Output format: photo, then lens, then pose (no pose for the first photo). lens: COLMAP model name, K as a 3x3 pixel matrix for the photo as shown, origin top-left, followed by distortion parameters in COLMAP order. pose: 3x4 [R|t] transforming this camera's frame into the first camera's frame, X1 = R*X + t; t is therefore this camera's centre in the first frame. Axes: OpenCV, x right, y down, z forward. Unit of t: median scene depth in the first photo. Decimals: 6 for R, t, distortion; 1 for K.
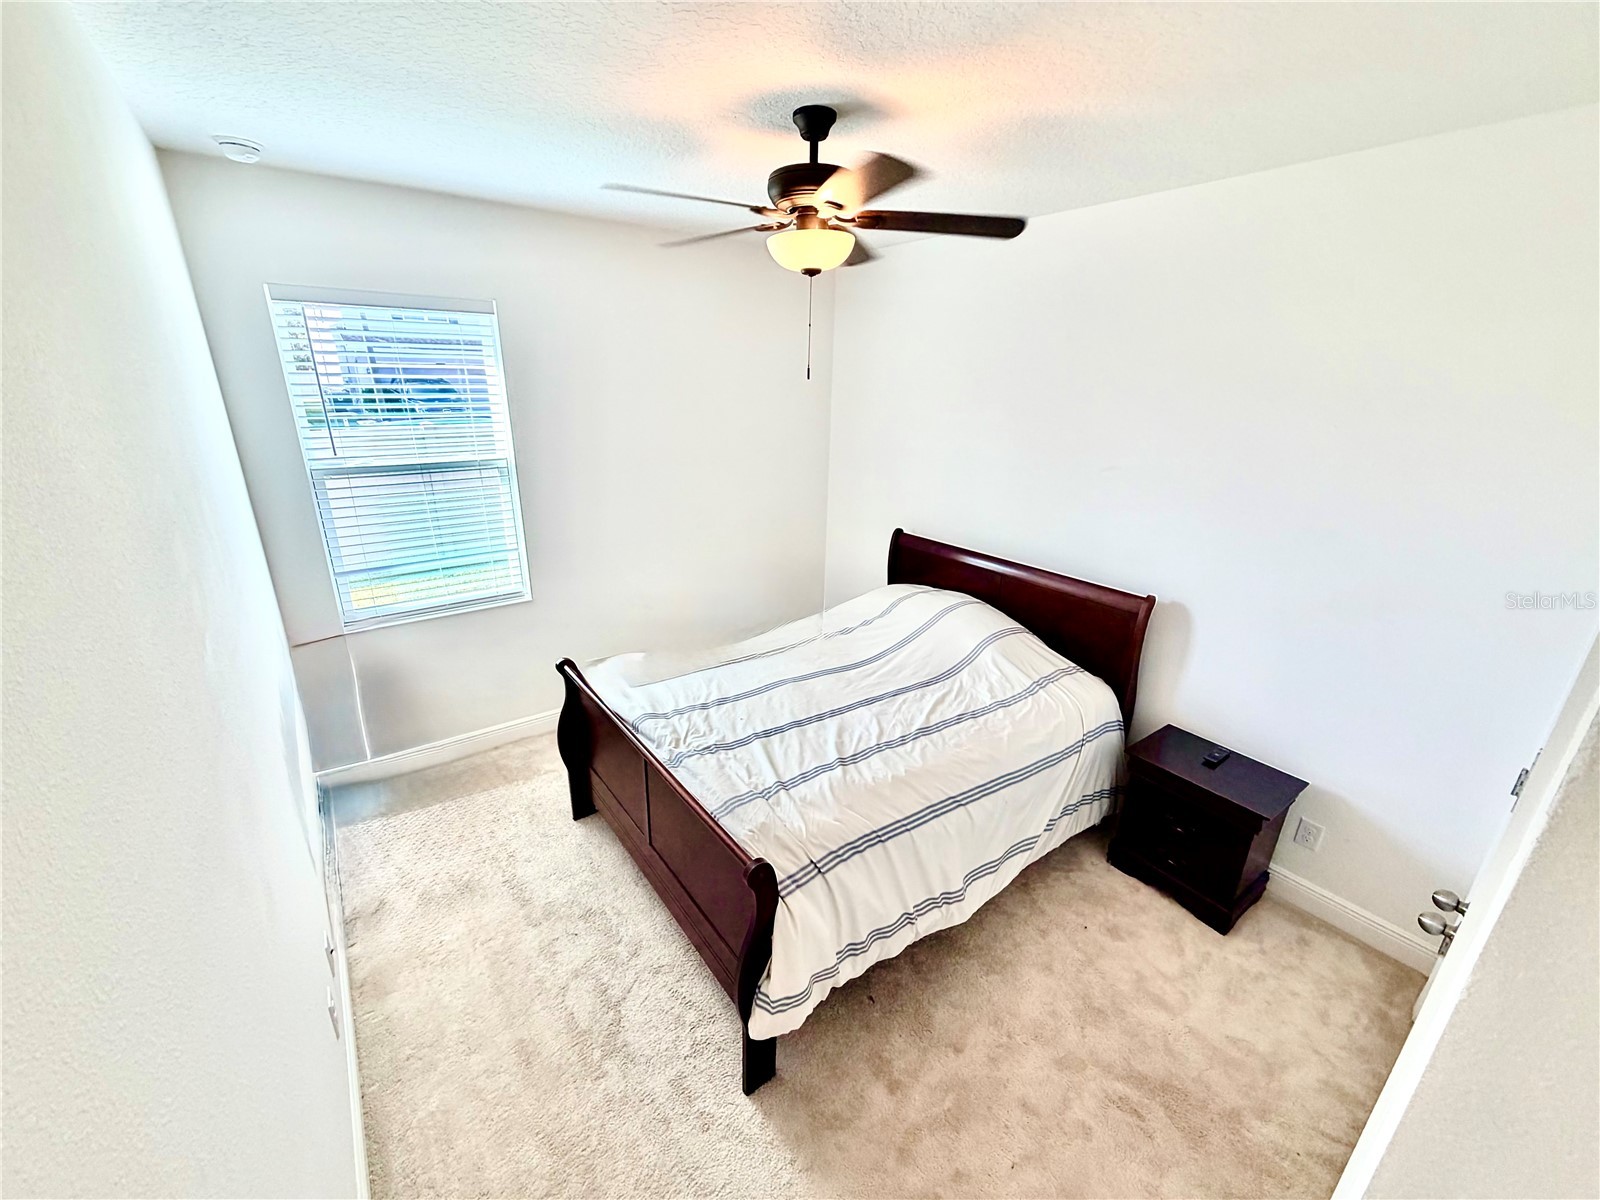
lens RADIAL K [[633.6, 0, 800.0], [0, 633.6, 600.0], [0, 0, 1]] dist [0.000643, 0.000107]
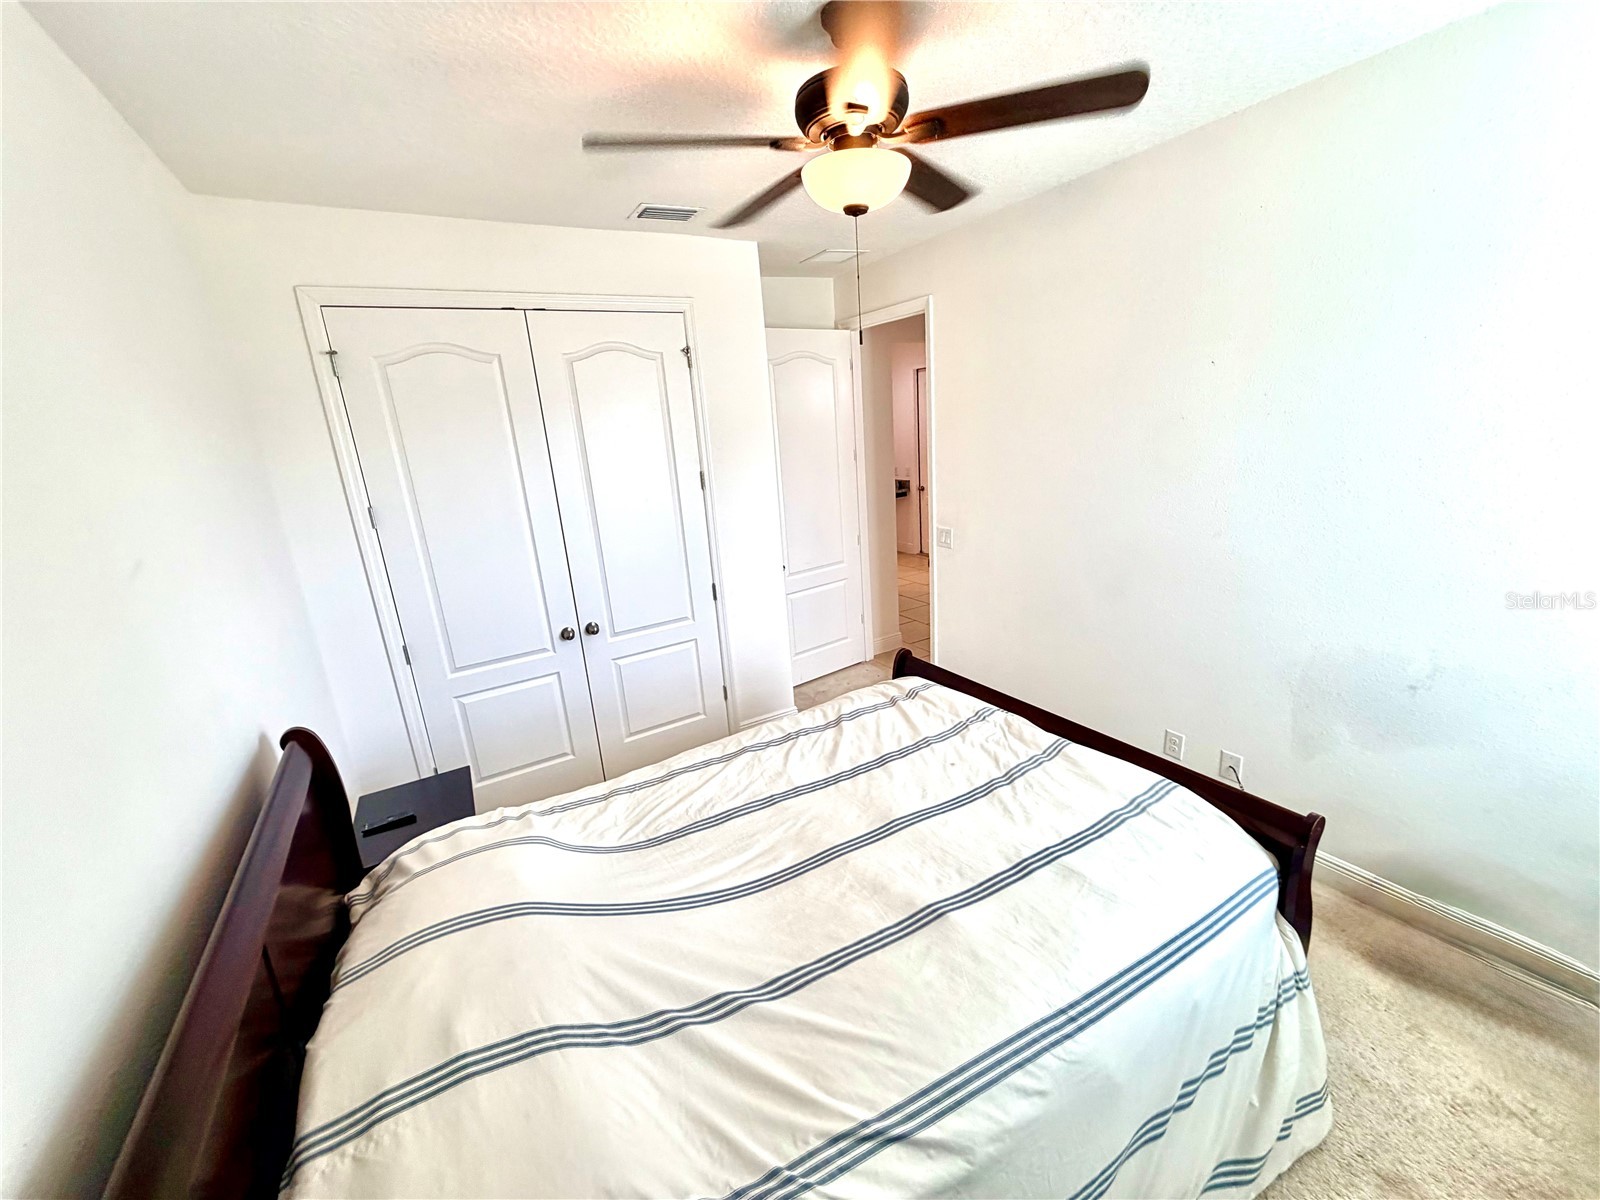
lens RADIAL K [[633.6, 0, 800.0], [0, 633.6, 600.0], [0, 0, 1]] dist [0.000643, 0.000107]
pose [[-0.992104, 0.019836, 0.123842, -0.003201], [0.087547, 0.816582, 0.570552, -0.476031], [-0.089810, 0.576889, -0.811870, 1.600012]]
